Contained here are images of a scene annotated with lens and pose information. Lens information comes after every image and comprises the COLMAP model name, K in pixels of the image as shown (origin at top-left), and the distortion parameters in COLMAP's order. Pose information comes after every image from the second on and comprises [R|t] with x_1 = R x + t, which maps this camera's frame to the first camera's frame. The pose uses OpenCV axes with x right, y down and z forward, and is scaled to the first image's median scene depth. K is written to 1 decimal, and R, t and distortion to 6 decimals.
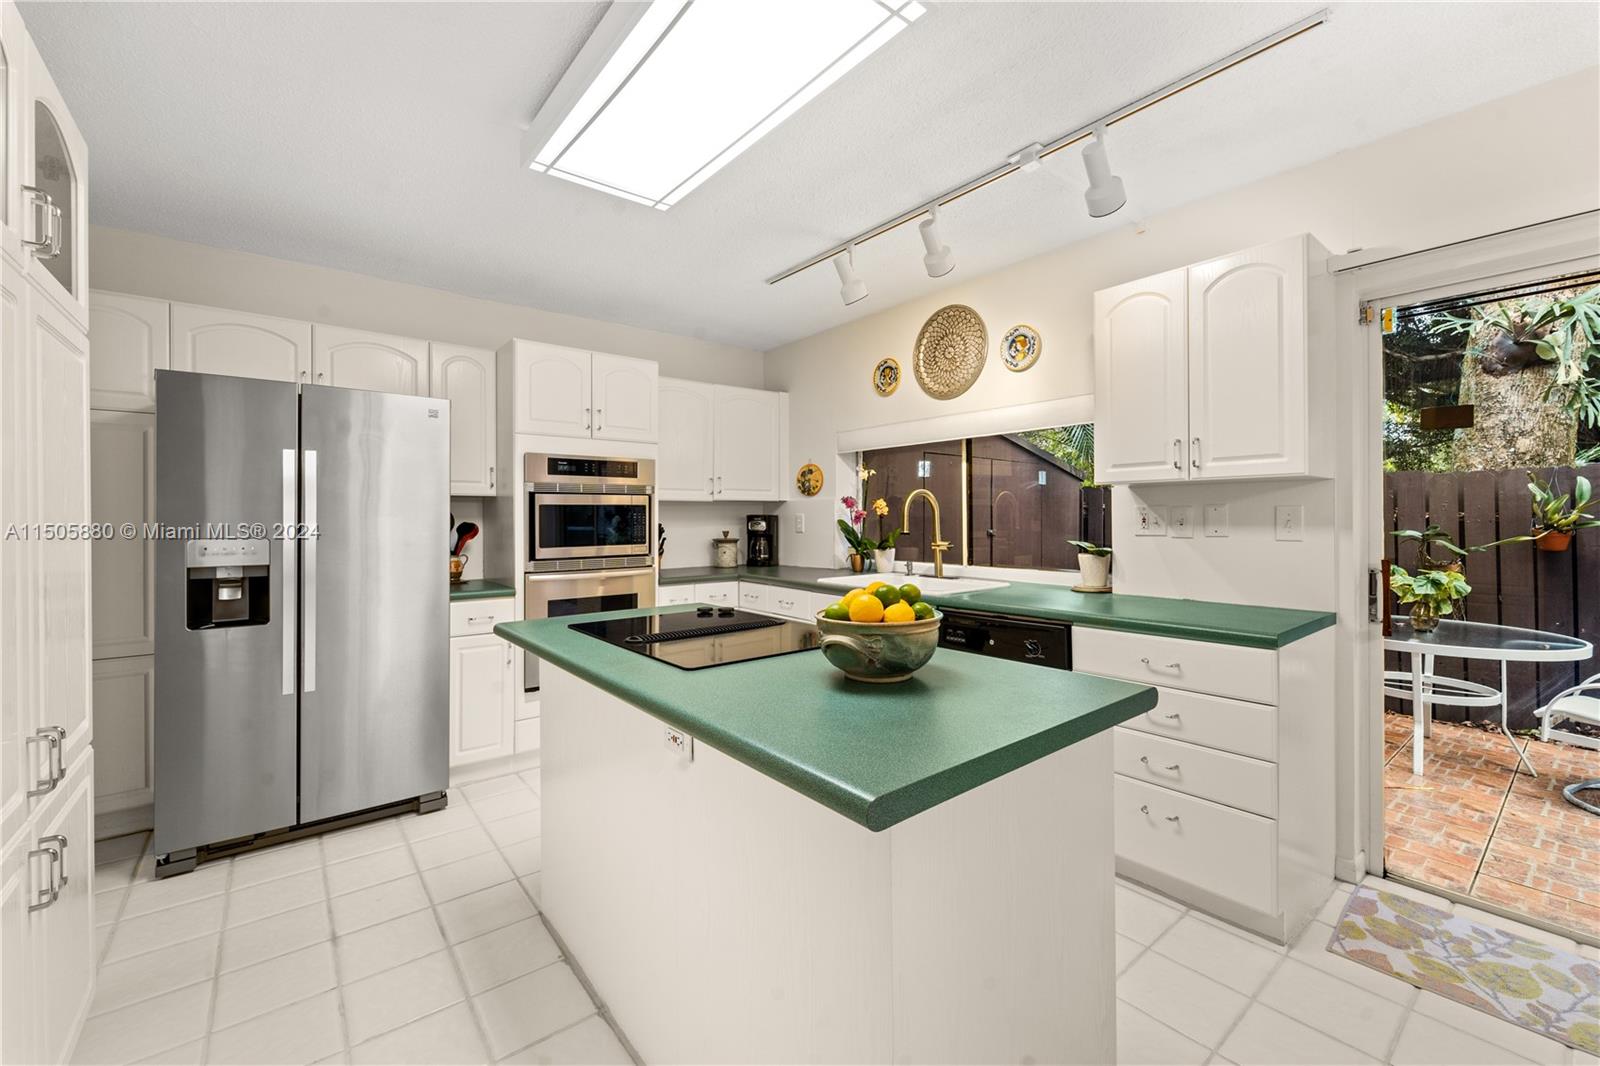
lens RADIAL K [[652.0, 0, 798.8], [0, 652.0, 514.9], [0, 0, 1]] dist [-0.000257, -0.000225]
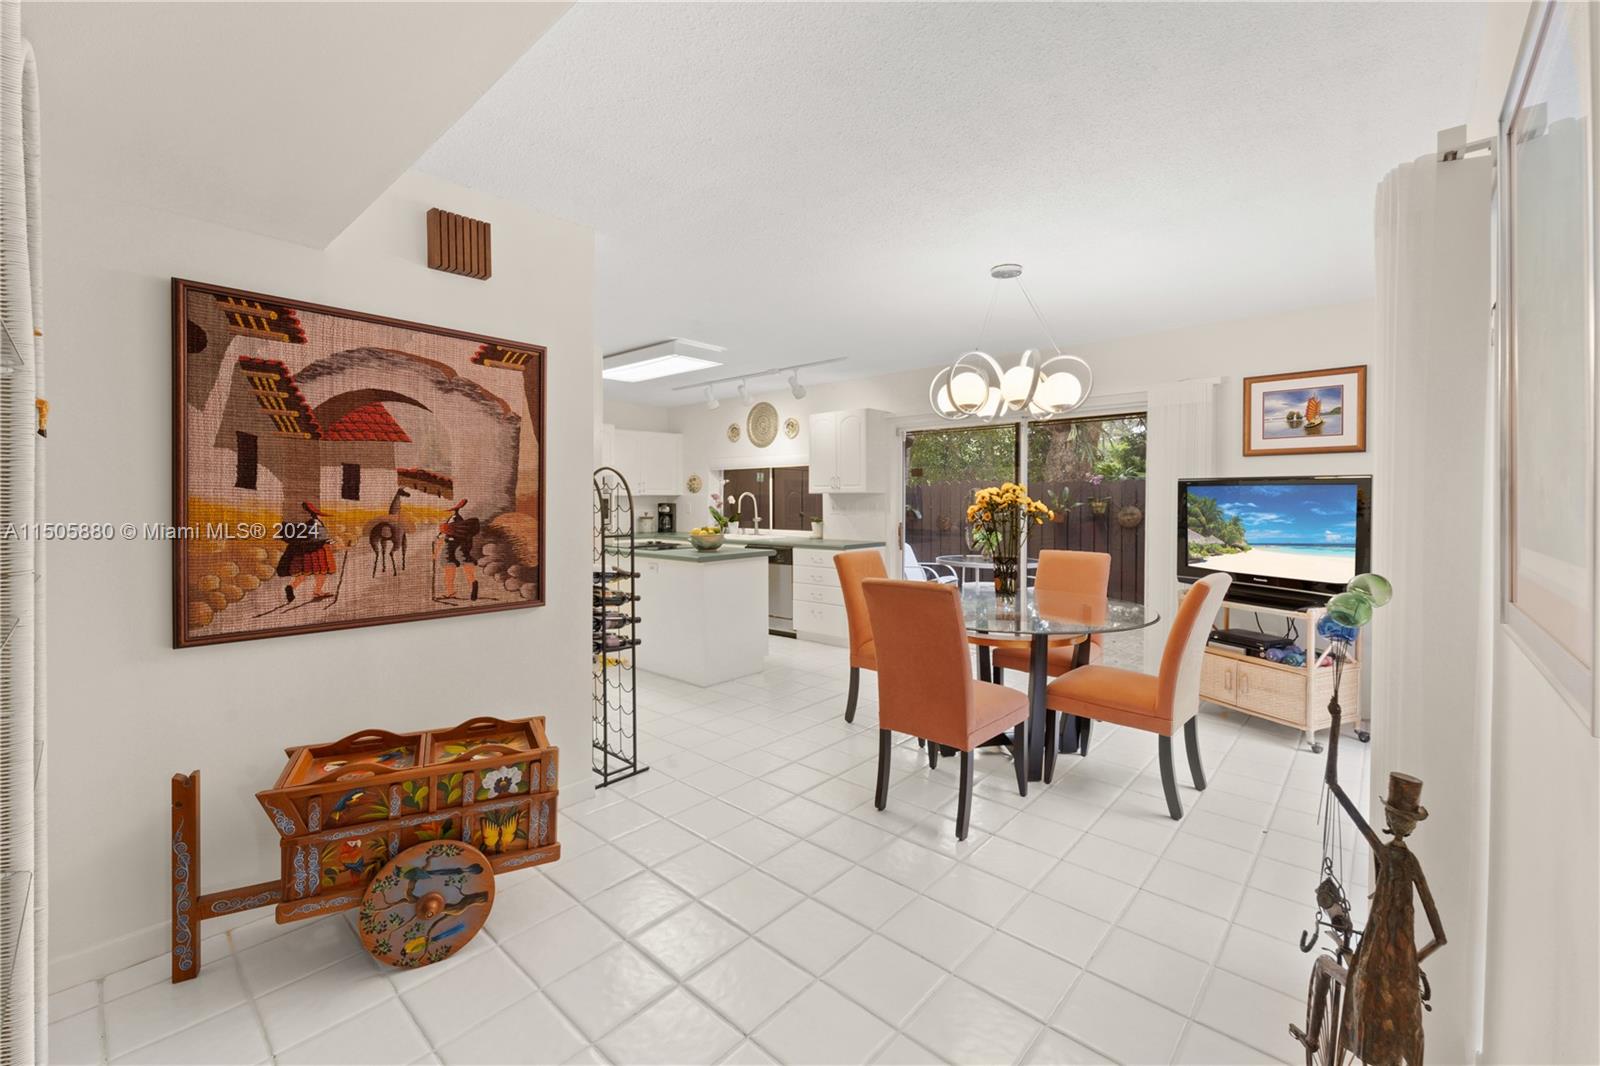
lens RADIAL K [[661.9, 0, 792.8], [0, 661.9, 500.8], [0, 0, 1]] dist [-0.000914, -0.000109]
pose [[0.988178, 0.005147, 0.153225, 0.007876], [-0.005847, 0.999974, 0.004113, -0.020338], [-0.153200, -0.004961, 0.988183, -1.053249]]
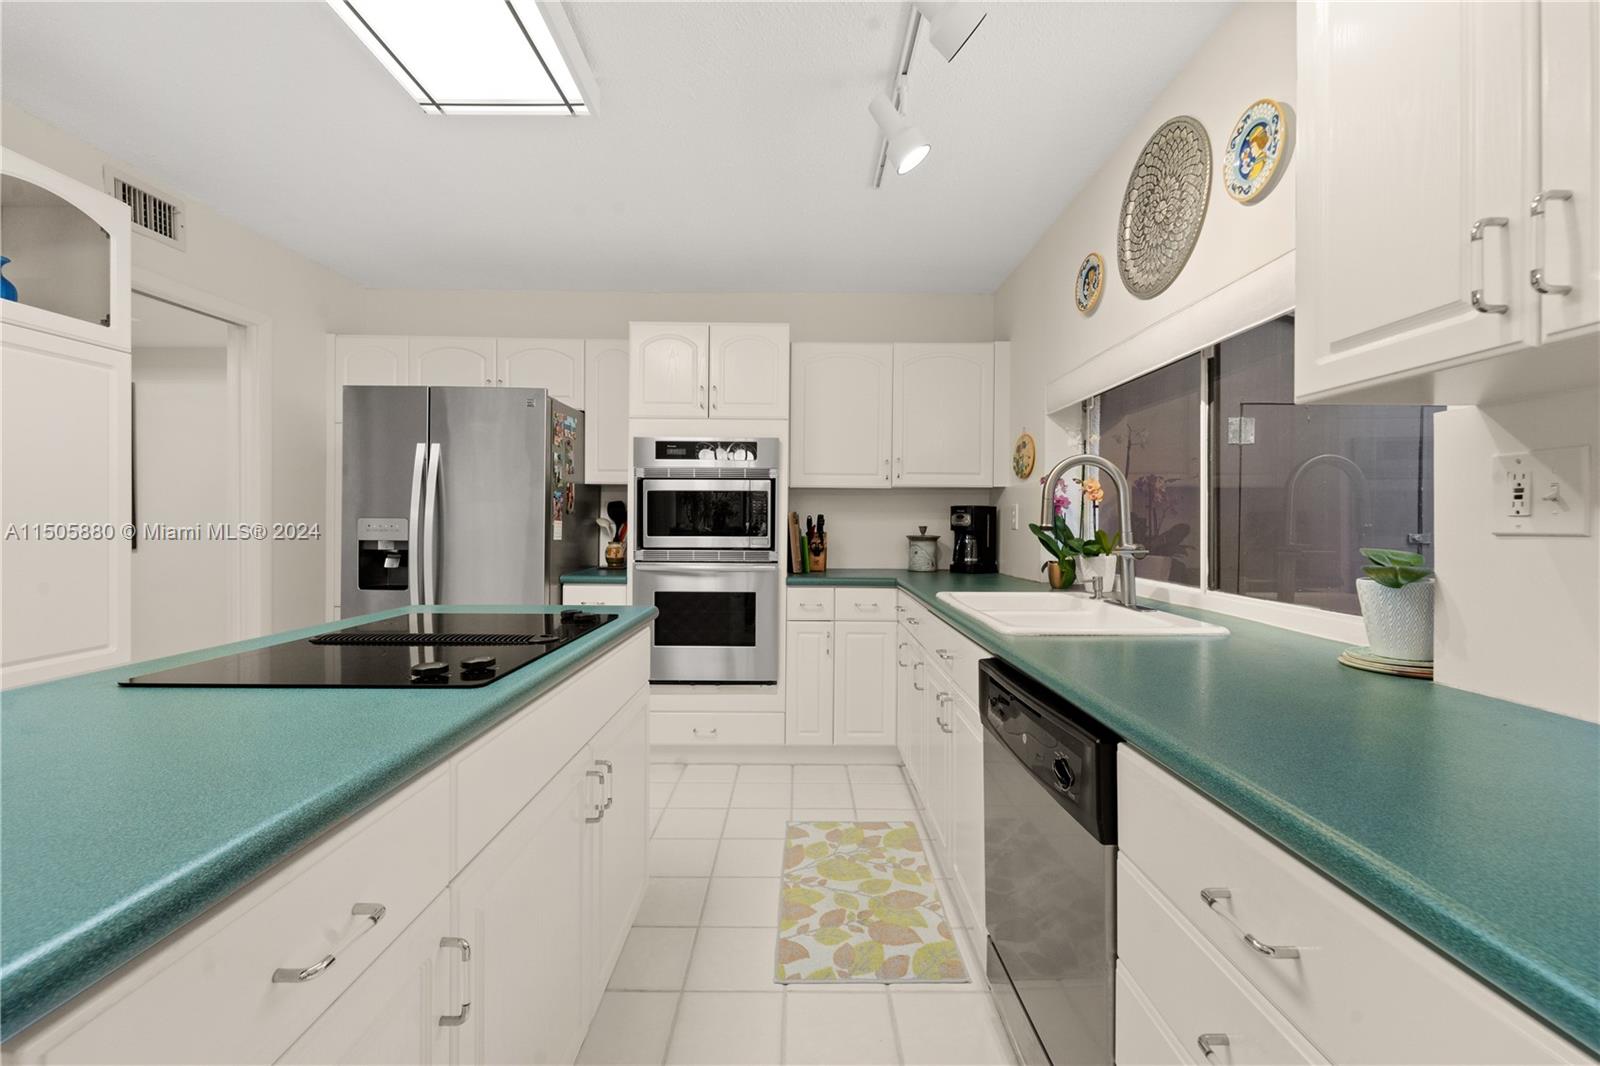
lens RADIAL K [[645.5, 0, 801.5], [0, 645.5, 522.7], [0, 0, 1]] dist [0.000609, -0.000047]
pose [[0.781774, 0.012123, -0.623444, 0.336128], [-0.008268, 0.999925, 0.009076, 0.018742], [0.623507, -0.001940, 0.781815, 0.361277]]
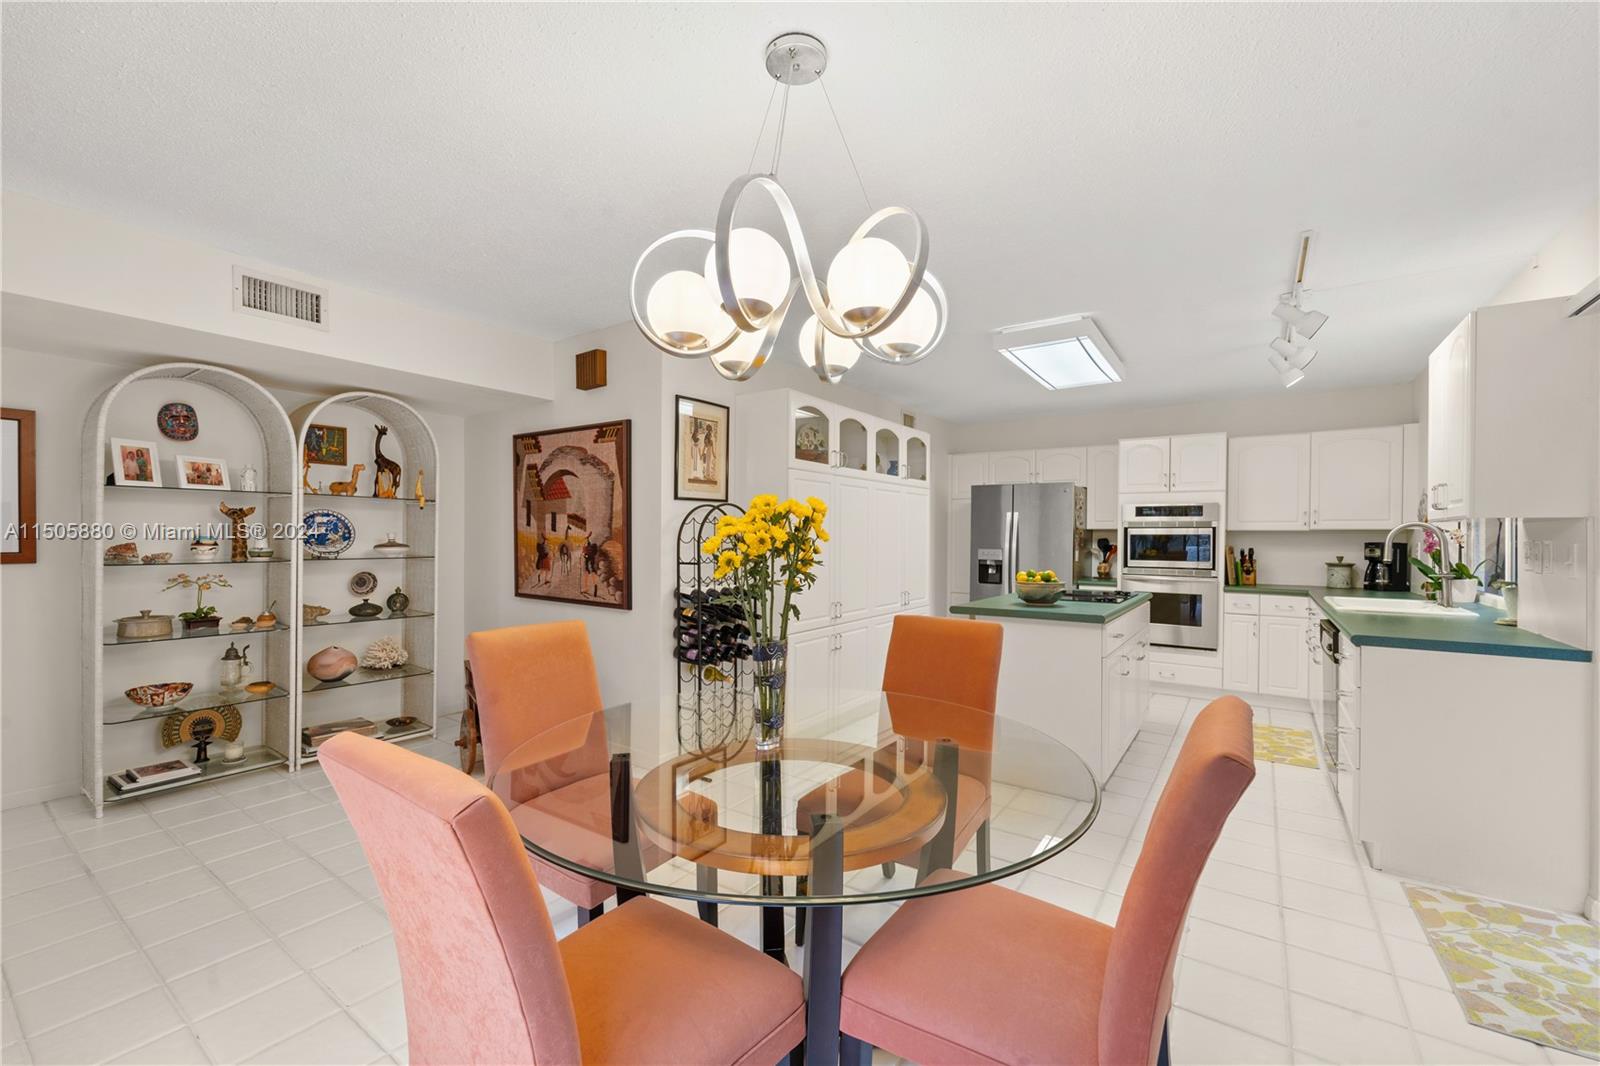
lens RADIAL K [[645.0, 0, 802.4], [0, 645.0, 539.9], [0, 0, 1]] dist [0.002736, 0.000184]
pose [[0.278809, 0.011979, -0.960272, 0.893896], [-0.003711, 0.999928, 0.011396, -0.016283], [0.960339, 0.000387, 0.278833, -0.269589]]
